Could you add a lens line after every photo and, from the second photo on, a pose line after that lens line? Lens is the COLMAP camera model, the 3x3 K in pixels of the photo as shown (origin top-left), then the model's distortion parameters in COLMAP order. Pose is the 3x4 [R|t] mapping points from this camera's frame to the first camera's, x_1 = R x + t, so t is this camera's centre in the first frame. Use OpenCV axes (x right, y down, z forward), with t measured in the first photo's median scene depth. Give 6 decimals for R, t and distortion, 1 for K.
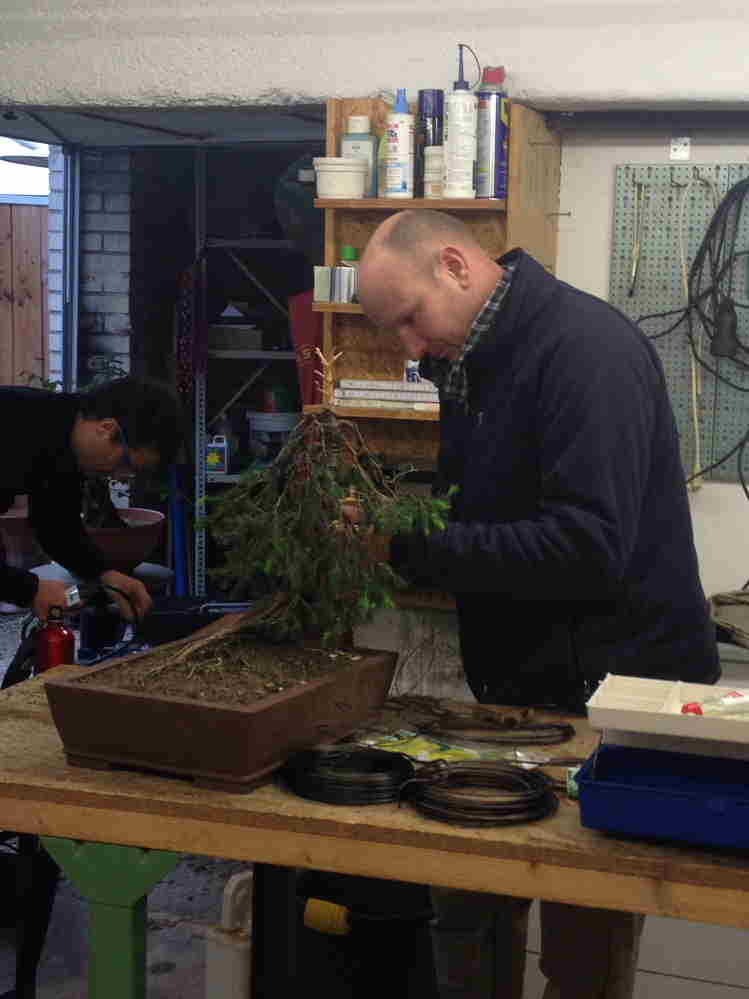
lens RADIAL K [[1856.2, 0, 379.8], [0, 1856.2, 502.1], [0, 0, 1]] dist [0.260147, 0.000000]
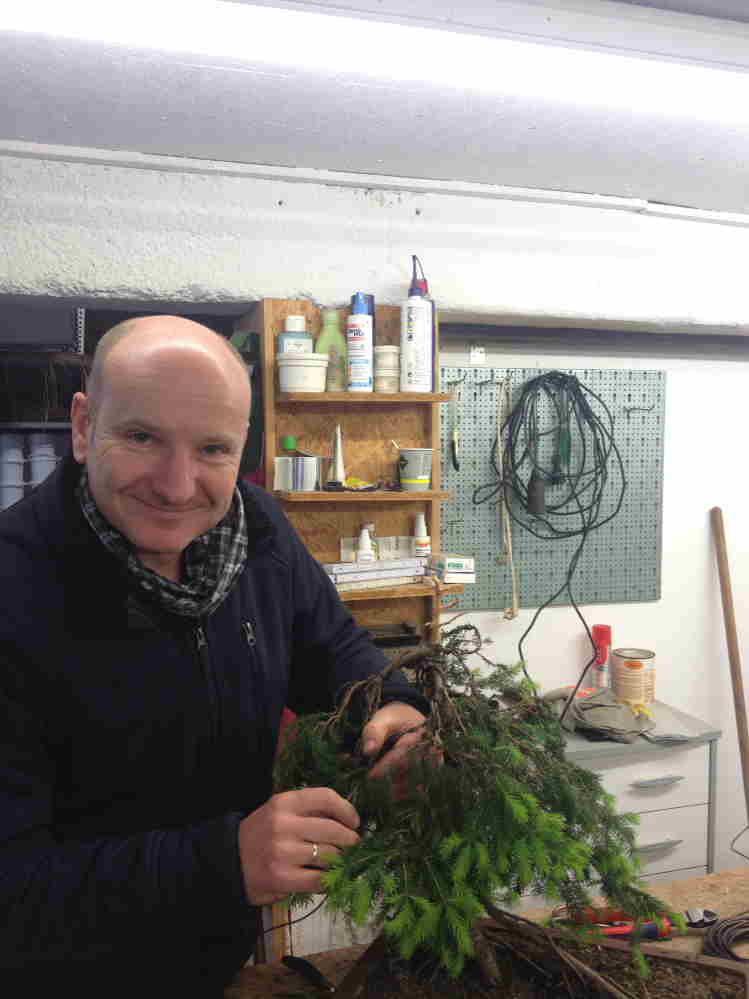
lens RADIAL K [[997.3, 0, 368.4], [0, 997.3, 504.6], [0, 0, 1]] dist [0.093280, 0.000000]
pose [[0.762311, -0.070333, 0.643378, -0.342251], [0.099056, 0.995045, -0.008592, -0.088473], [-0.639586, 0.070280, 0.765501, 0.535824]]
